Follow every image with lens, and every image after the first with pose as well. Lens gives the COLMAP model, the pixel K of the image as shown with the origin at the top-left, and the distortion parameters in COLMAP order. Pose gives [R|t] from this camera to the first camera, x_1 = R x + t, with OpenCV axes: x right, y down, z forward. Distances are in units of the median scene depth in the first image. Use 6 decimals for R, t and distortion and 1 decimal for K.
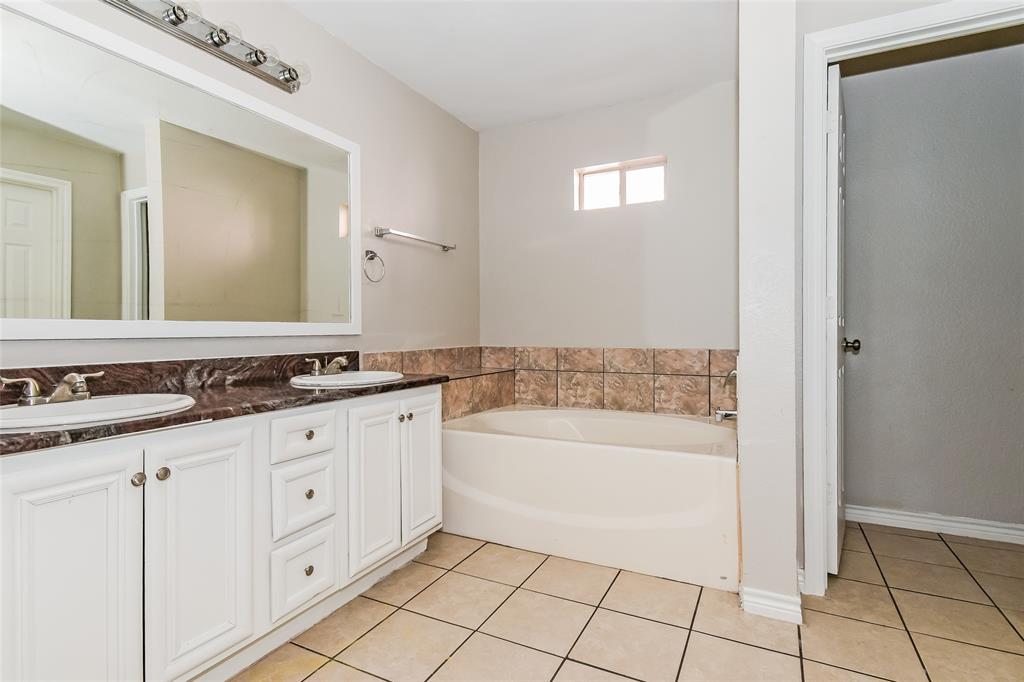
lens RADIAL K [[494.2, 0, 516.0], [0, 494.2, 333.0], [0, 0, 1]] dist [-0.003502, 0.000164]
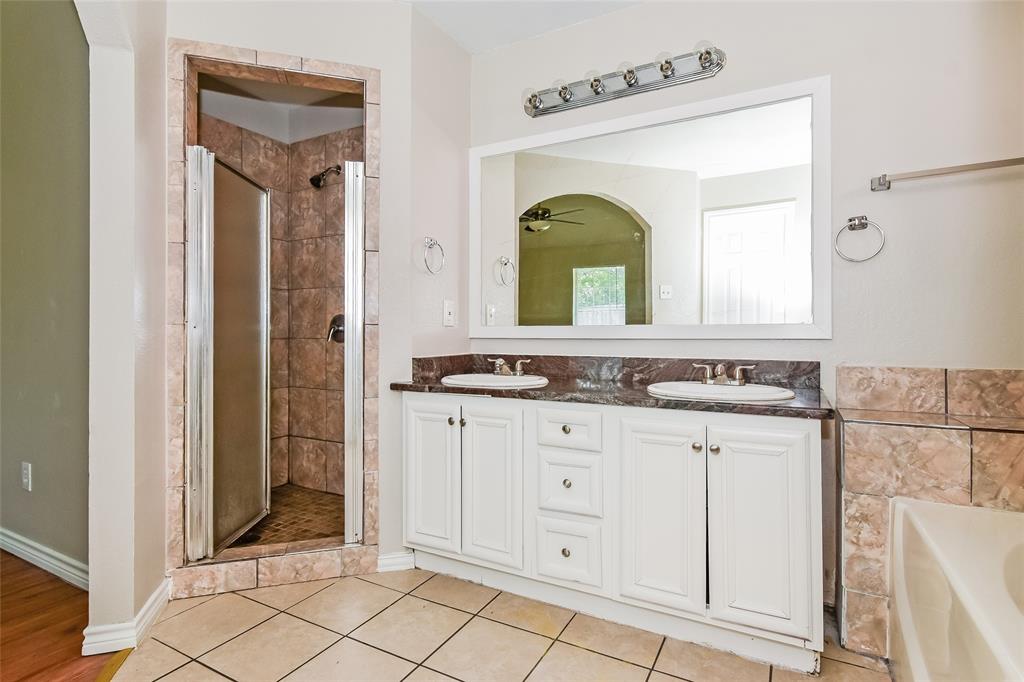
lens RADIAL K [[522.1, 0, 513.7], [0, 522.1, 336.3], [0, 0, 1]] dist [-0.001179, -0.000441]
pose [[-0.024109, 0.010686, -0.999652, 0.604694], [-0.003337, 0.999936, 0.010770, -0.009581], [0.999704, 0.003595, -0.024072, 0.745027]]
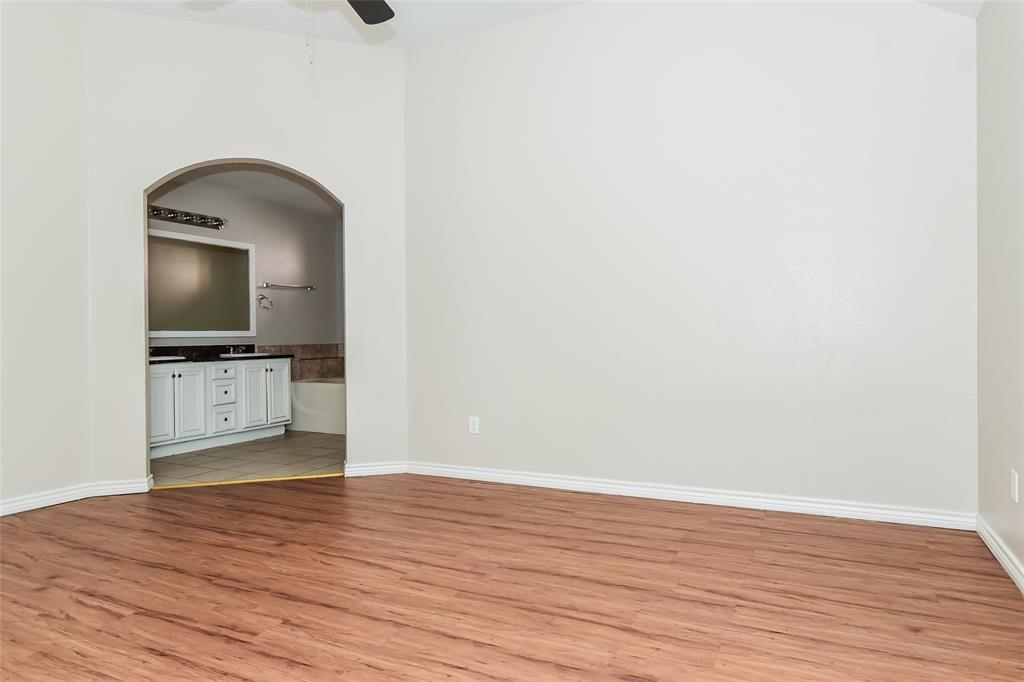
lens RADIAL K [[571.2, 0, 535.4], [0, 571.2, 338.6], [0, 0, 1]] dist [-0.004910, 0.002093]
pose [[0.998527, -0.009321, 0.053453, 0.968497], [0.009267, 0.999956, 0.001253, 0.025832], [-0.053463, -0.000756, 0.998570, -1.931425]]
